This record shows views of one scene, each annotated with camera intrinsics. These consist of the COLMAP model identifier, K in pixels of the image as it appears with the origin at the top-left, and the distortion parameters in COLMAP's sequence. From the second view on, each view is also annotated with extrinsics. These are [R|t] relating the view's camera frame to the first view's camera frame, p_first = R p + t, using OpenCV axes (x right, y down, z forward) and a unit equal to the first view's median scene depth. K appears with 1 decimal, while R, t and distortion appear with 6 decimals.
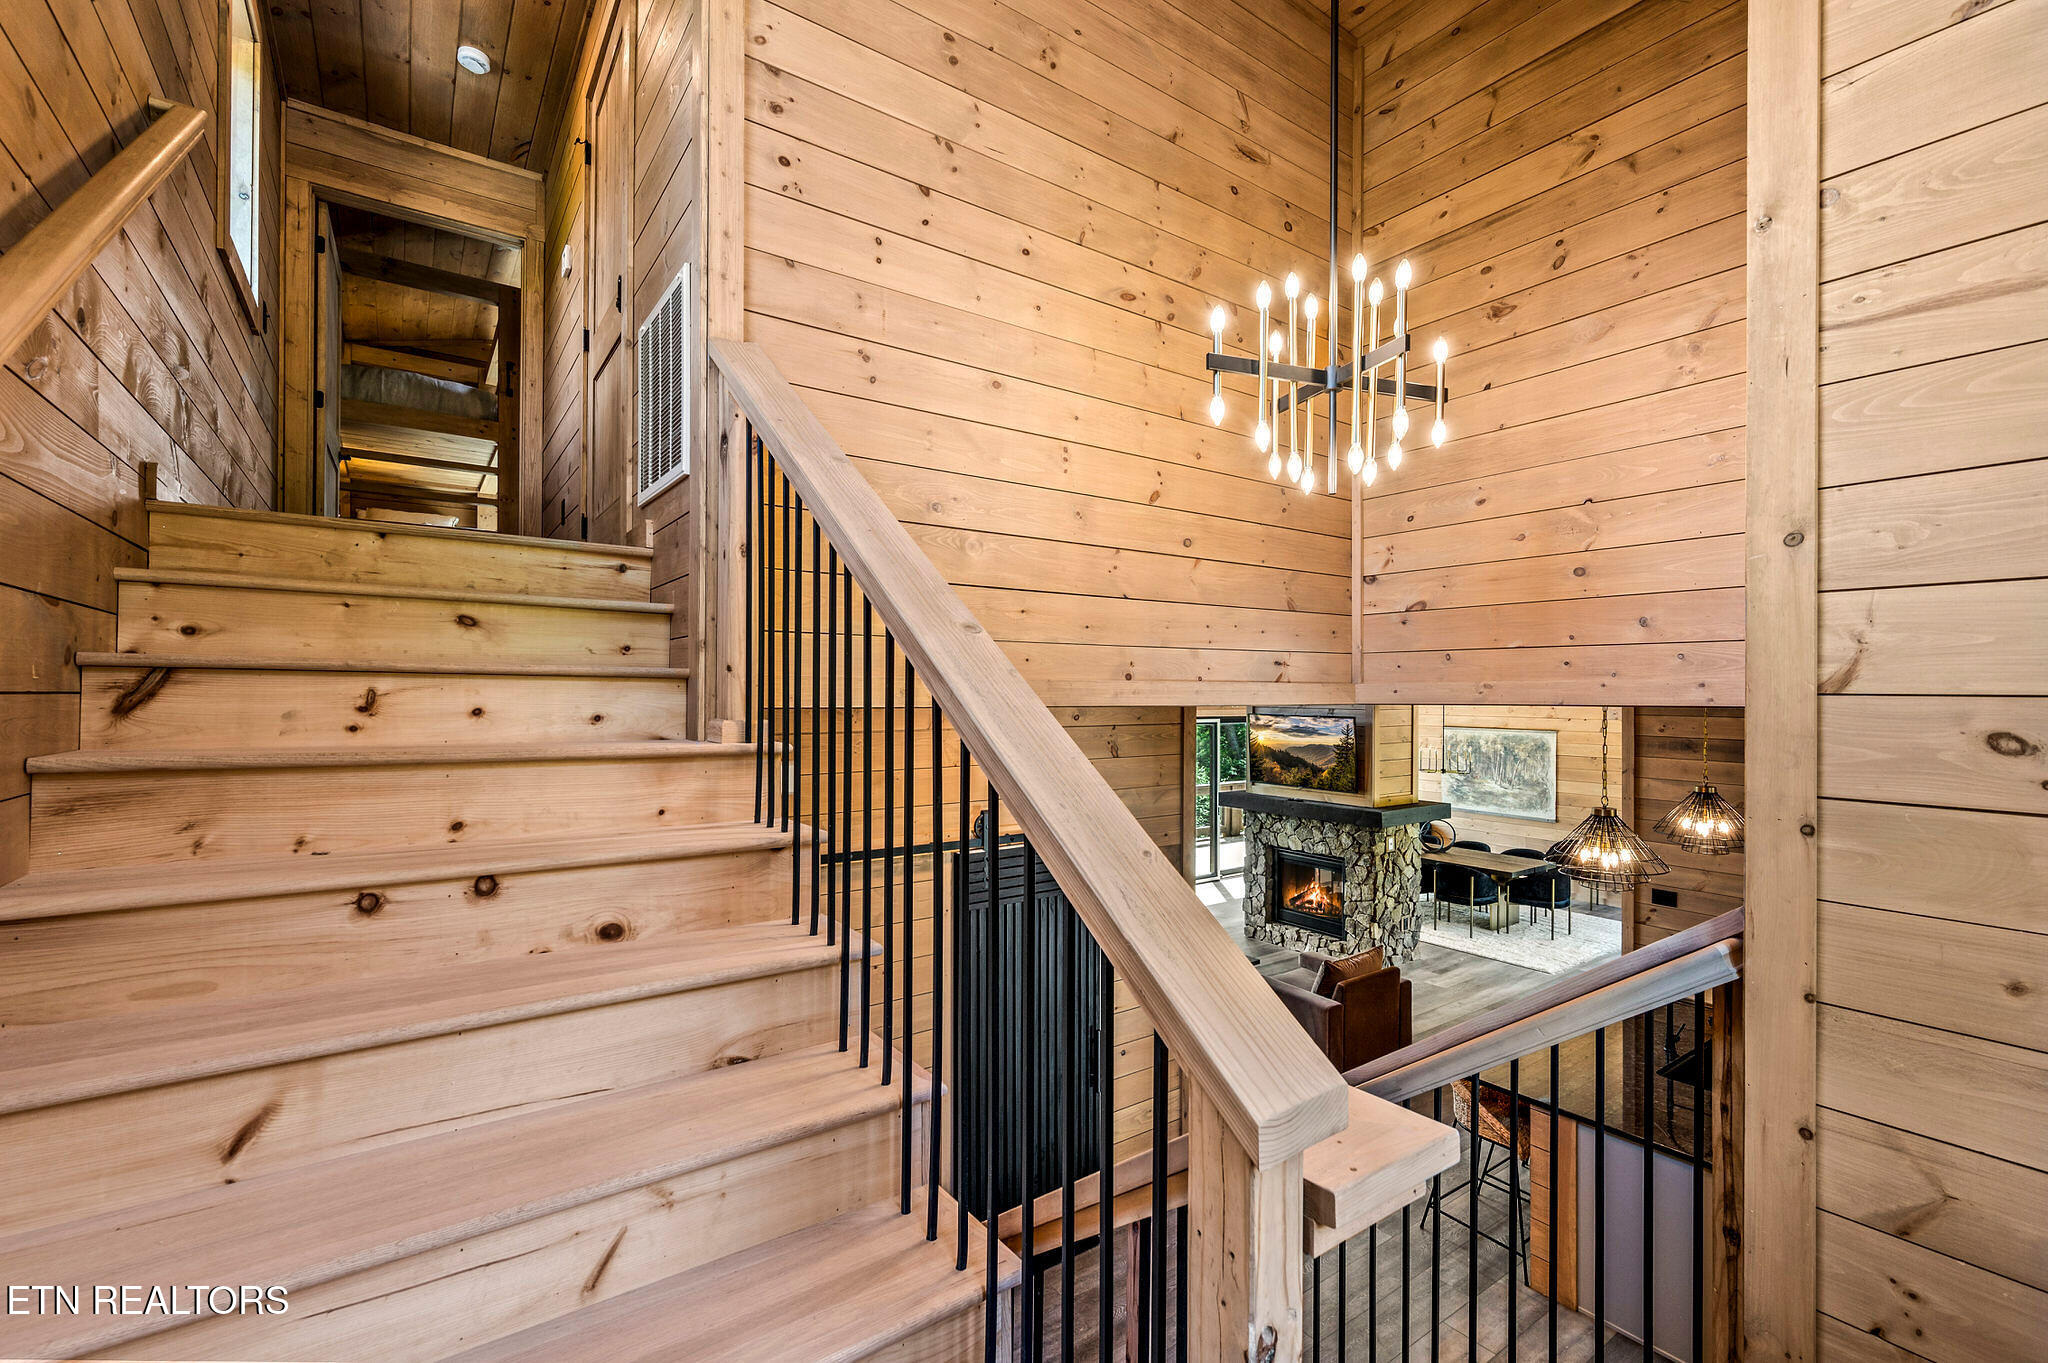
lens RADIAL K [[877.1, 0, 1029.0], [0, 877.1, 687.1], [0, 0, 1]] dist [-0.000514, -0.000011]
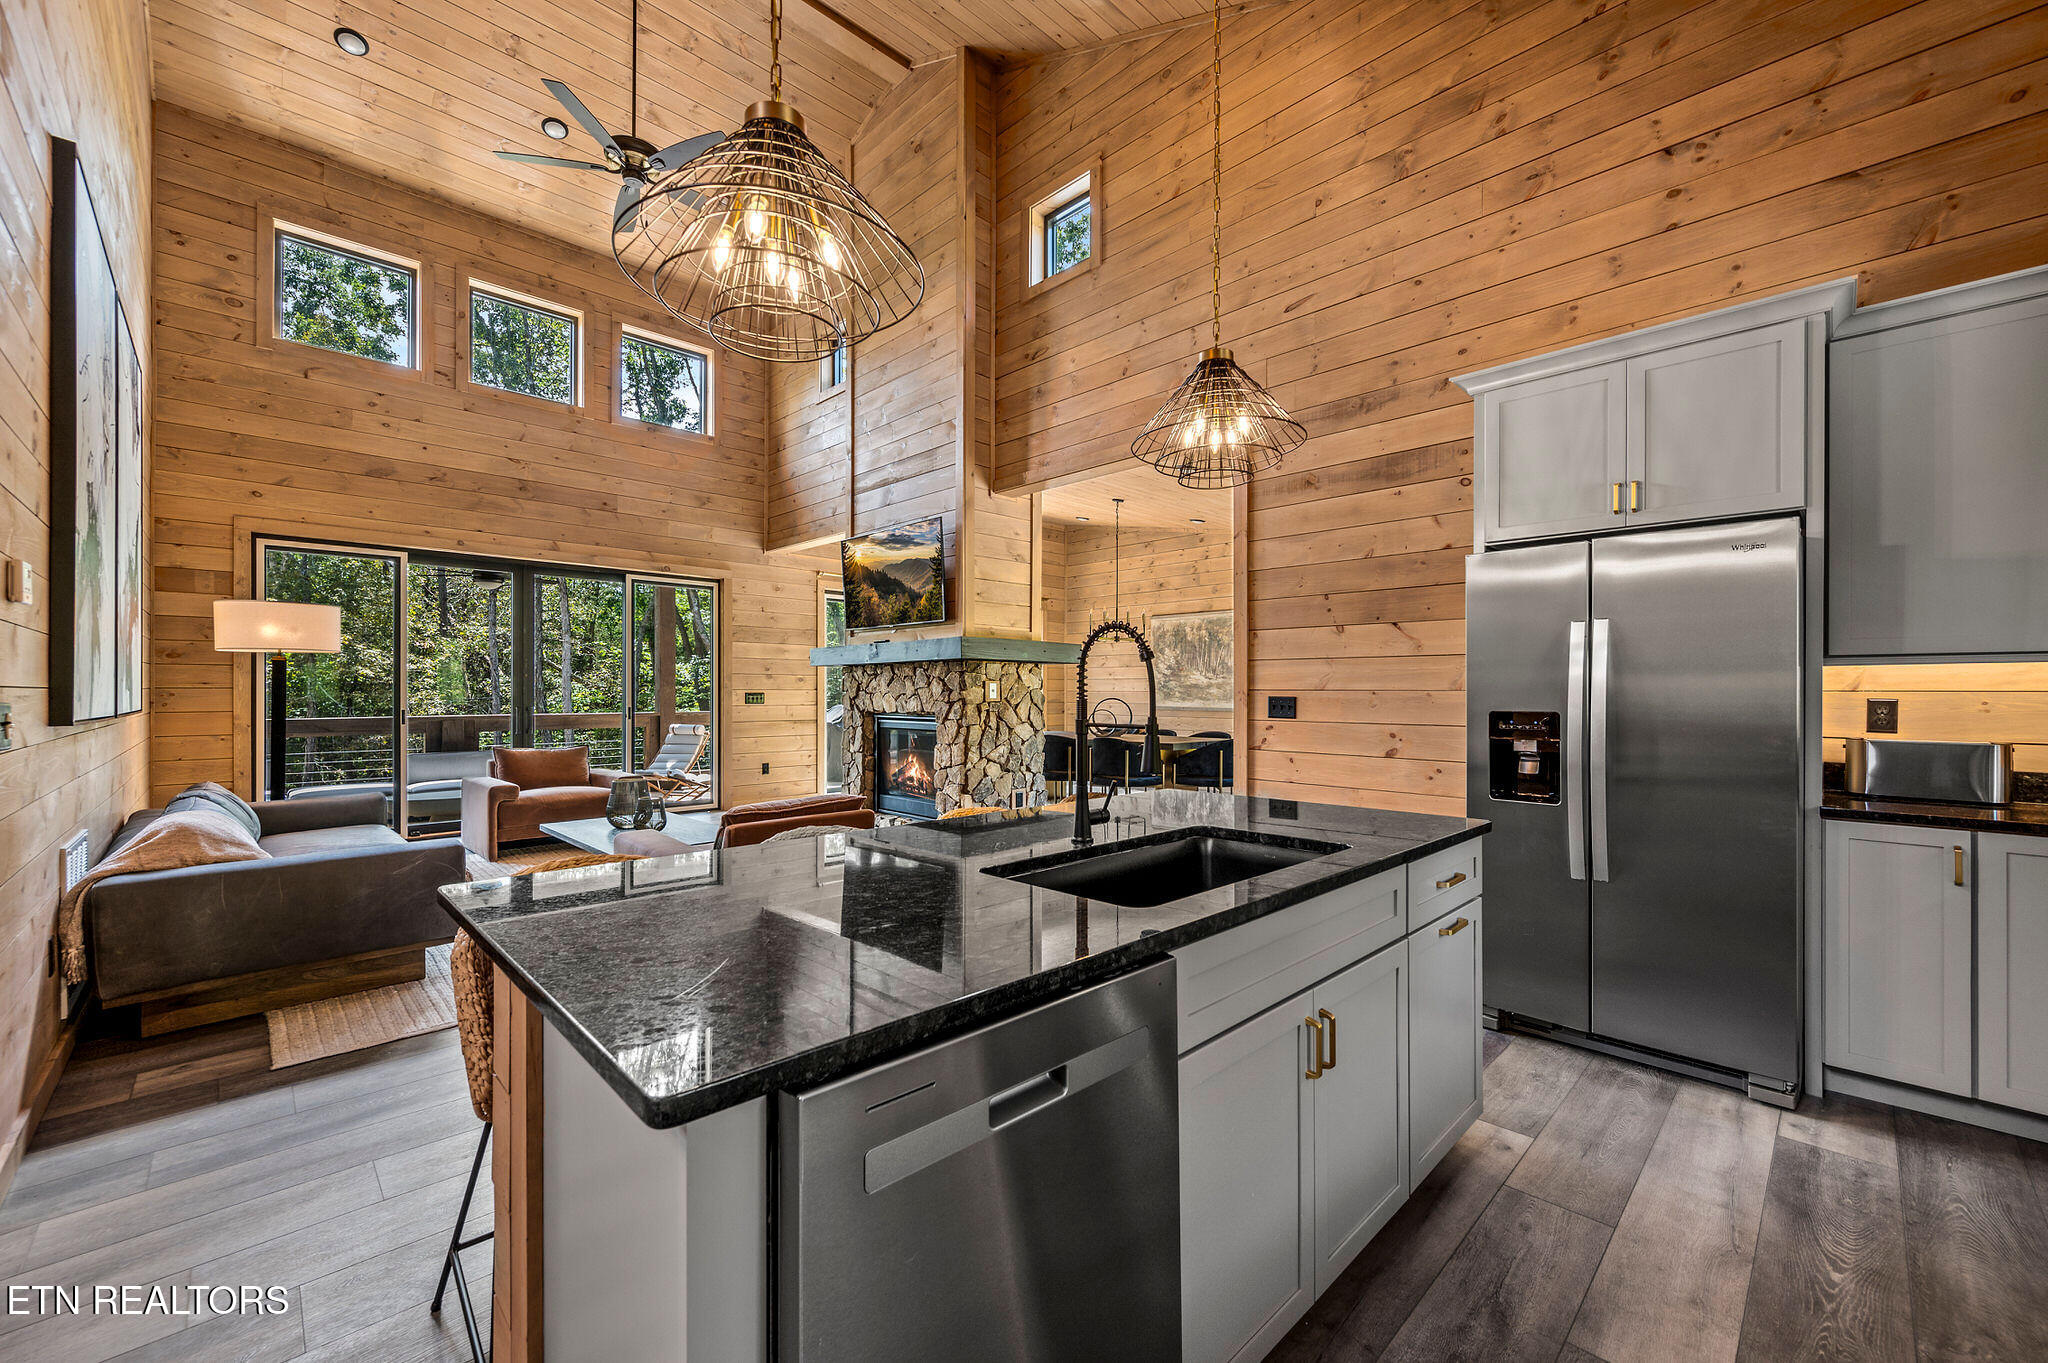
lens RADIAL K [[812.1, 0, 1030.4], [0, 812.1, 688.2], [0, 0, 1]] dist [0.001176, 0.000012]
pose [[0.987801, -0.002400, 0.155700, 0.327453], [0.002449, 0.999997, -0.000122, 0.172183], [-0.155700, 0.000502, 0.987804, 0.302902]]
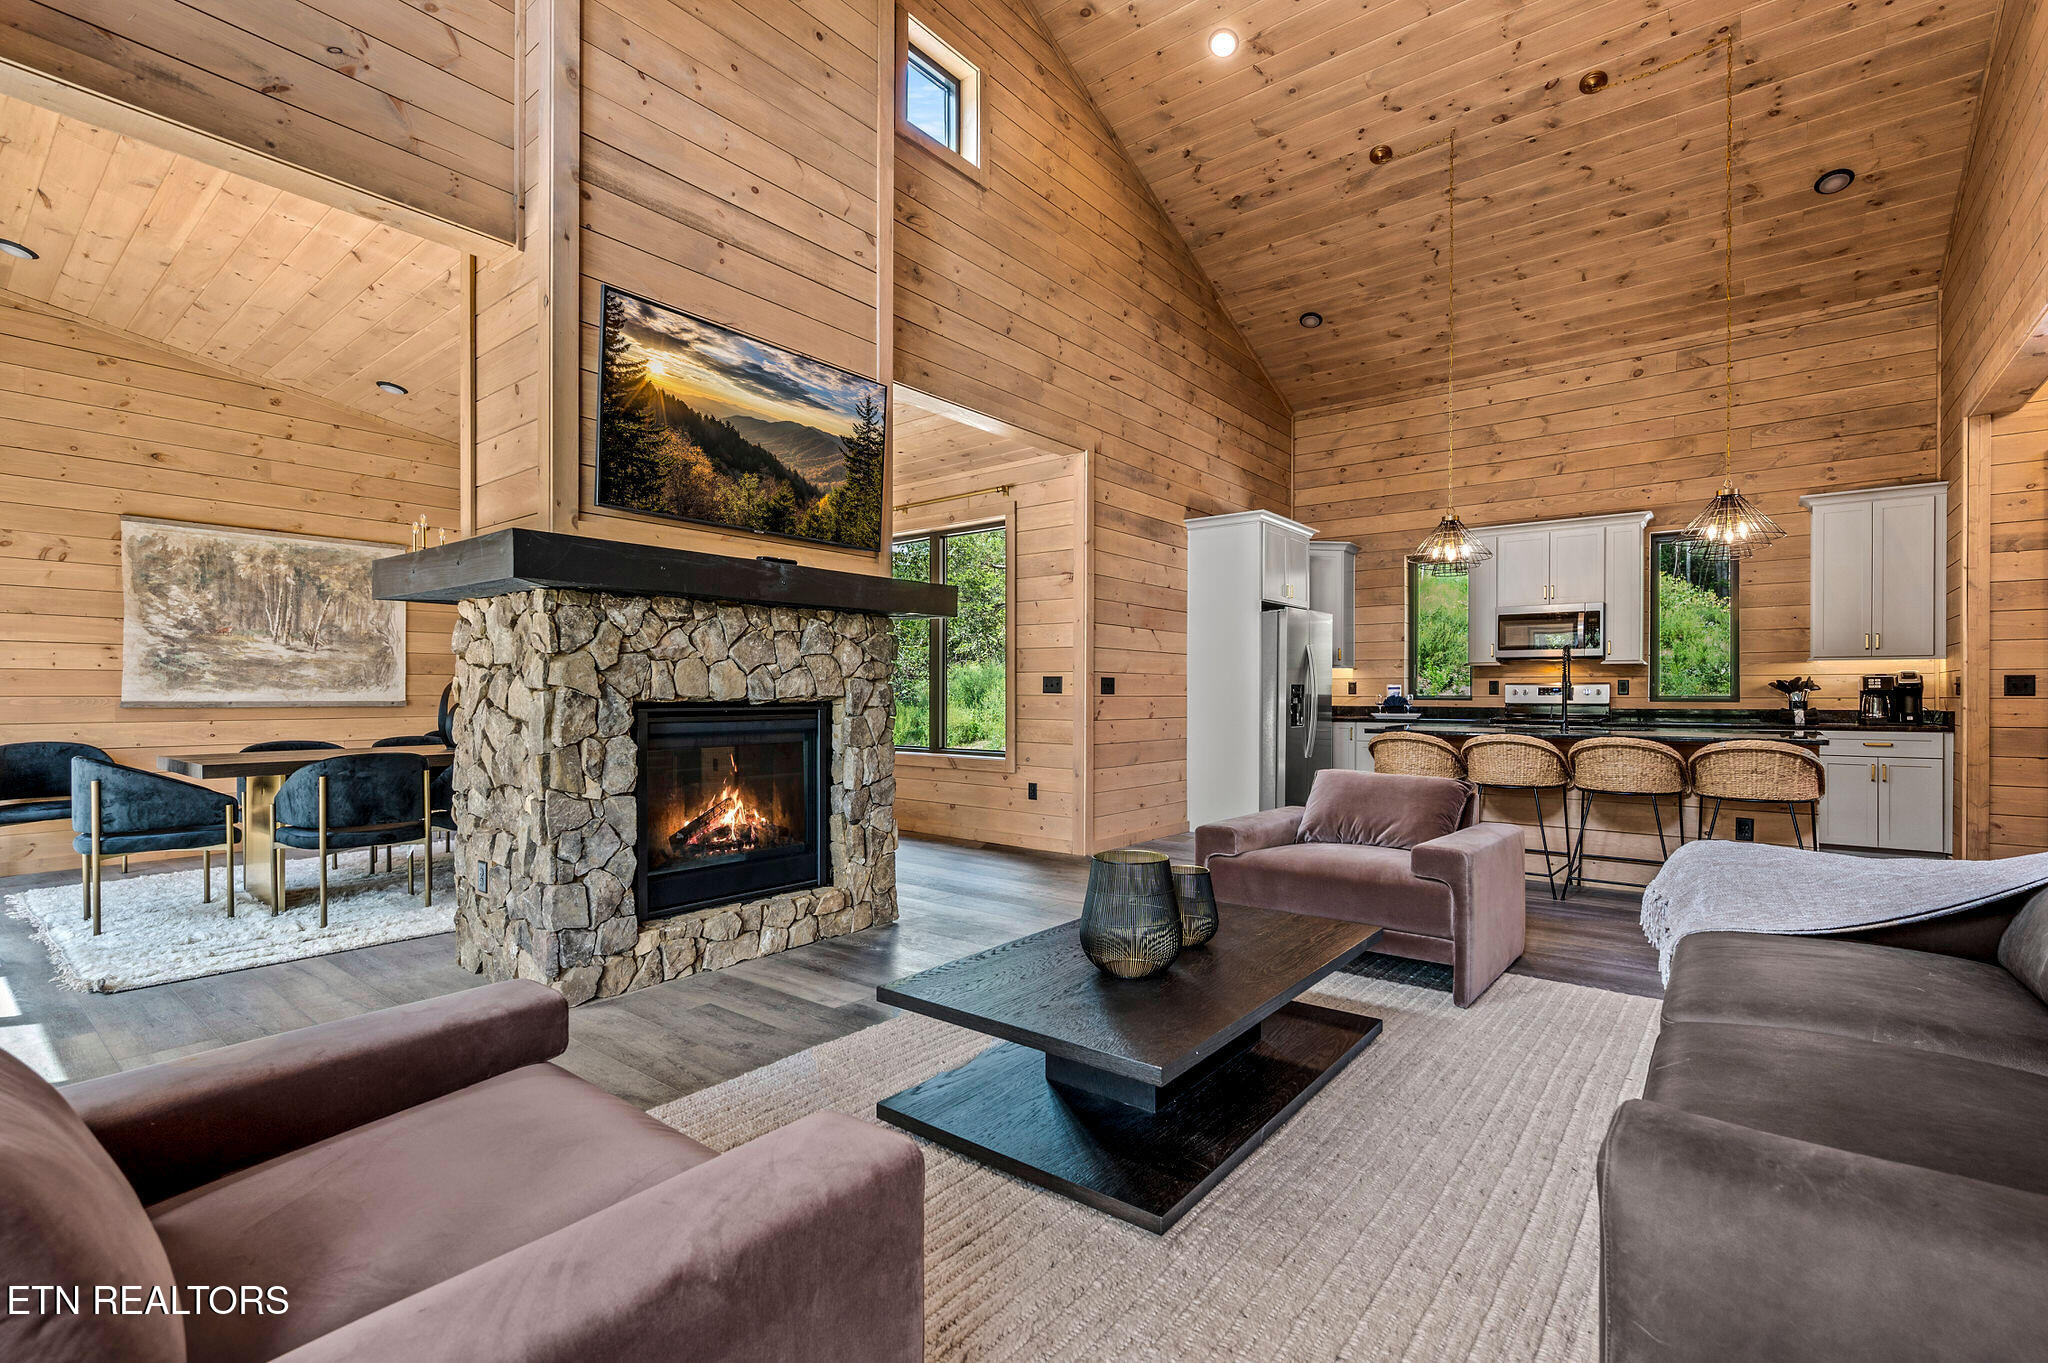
lens RADIAL K [[903.1, 0, 1039.6], [0, 903.1, 697.7], [0, 0, 1]] dist [-0.004709, -0.000676]
pose [[-0.273107, -0.010673, 0.961924, -0.105971], [-0.005668, 0.999939, 0.009486, 0.186908], [-0.961967, -0.002861, -0.273151, 1.008567]]
